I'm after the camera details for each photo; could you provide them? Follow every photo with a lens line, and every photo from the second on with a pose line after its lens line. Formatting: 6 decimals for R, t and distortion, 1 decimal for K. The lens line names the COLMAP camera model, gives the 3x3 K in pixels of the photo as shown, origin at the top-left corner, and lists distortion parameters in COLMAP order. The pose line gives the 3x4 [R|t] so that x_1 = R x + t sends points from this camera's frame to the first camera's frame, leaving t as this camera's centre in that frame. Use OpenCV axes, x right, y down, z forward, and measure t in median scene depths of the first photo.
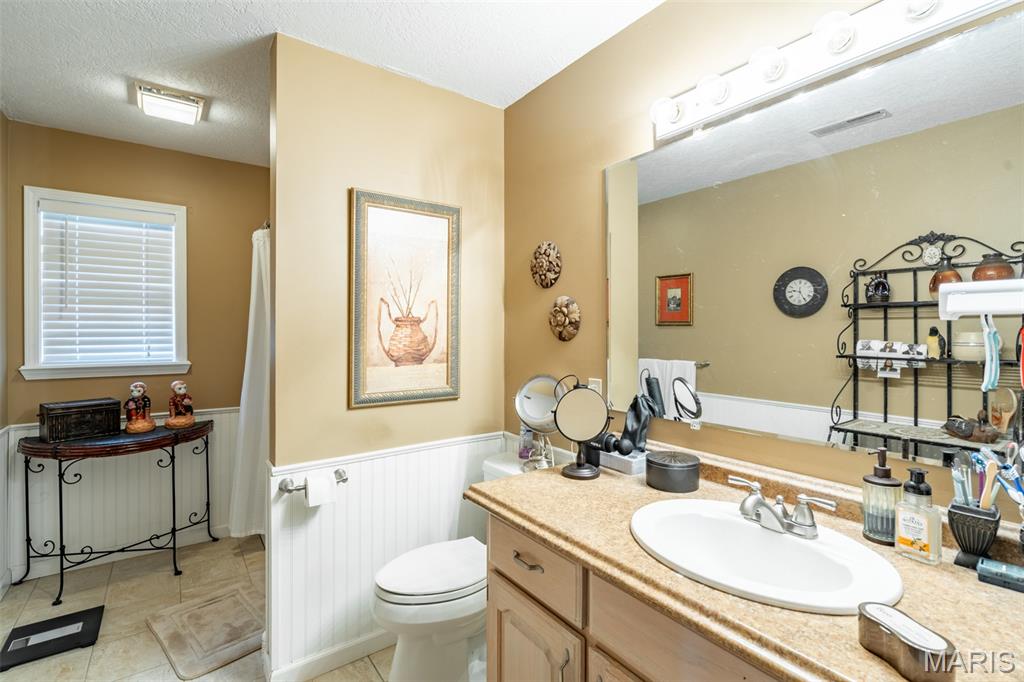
lens RADIAL K [[475.6, 0, 510.9], [0, 475.6, 333.4], [0, 0, 1]] dist [-0.001817, 0.001950]
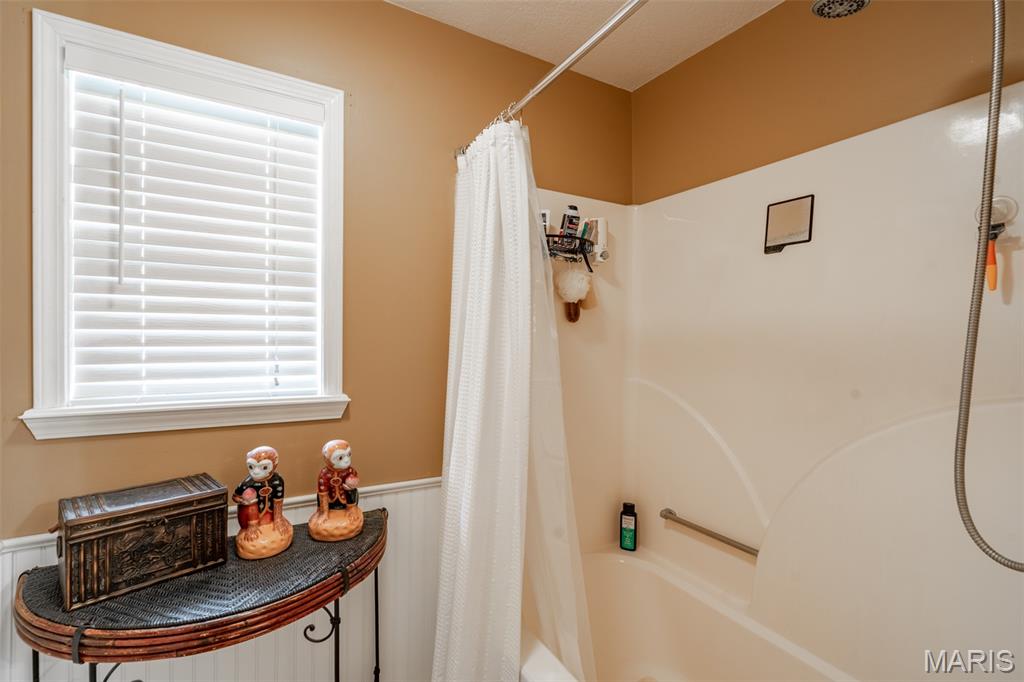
lens RADIAL K [[475.6, 0, 514.7], [0, 475.6, 344.2], [0, 0, 1]] dist [-0.001817, 0.001950]
pose [[0.994182, 0.013610, -0.106846, -0.487559], [-0.012524, 0.999863, 0.010833, -0.004255], [0.106978, -0.009432, 0.994217, 0.562865]]
